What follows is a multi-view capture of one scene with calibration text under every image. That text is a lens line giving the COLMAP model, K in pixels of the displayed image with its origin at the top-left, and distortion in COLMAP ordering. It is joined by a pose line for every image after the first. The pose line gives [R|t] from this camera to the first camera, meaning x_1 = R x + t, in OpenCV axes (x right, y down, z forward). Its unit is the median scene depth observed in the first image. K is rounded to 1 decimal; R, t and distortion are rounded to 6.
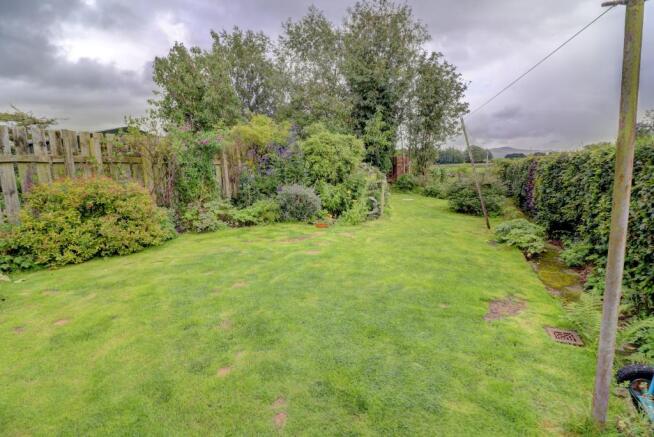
lens RADIAL K [[308.1, 0, 326.6], [0, 308.1, 221.8], [0, 0, 1]] dist [-0.023921, -0.004506]
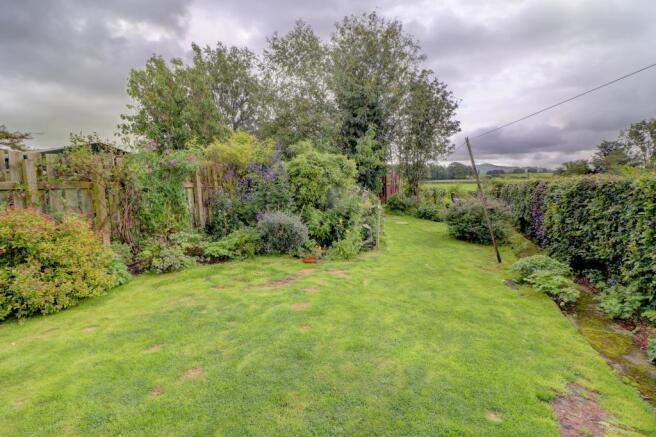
lens RADIAL K [[309.0, 0, 325.0], [0, 309.0, 220.1], [0, 0, 1]] dist [-0.023921, -0.004506]
pose [[0.999246, -0.000630, 0.038816, -0.004927], [0.002772, 0.998475, -0.055137, -0.045649], [-0.038722, 0.055204, 0.997724, 0.119423]]
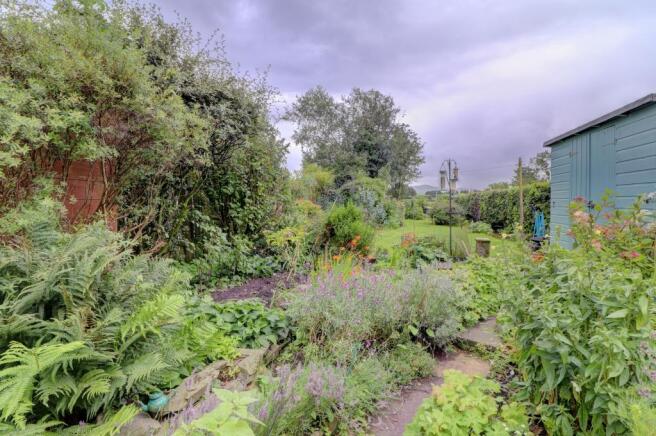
lens RADIAL K [[309.0, 0, 330.3], [0, 309.0, 218.2], [0, 0, 1]] dist [-0.023921, -0.004506]
pose [[0.975686, -0.006602, 0.219075, -0.613107], [0.033747, 0.992152, -0.120397, 0.138489], [-0.216561, 0.124862, 0.968251, -0.609689]]
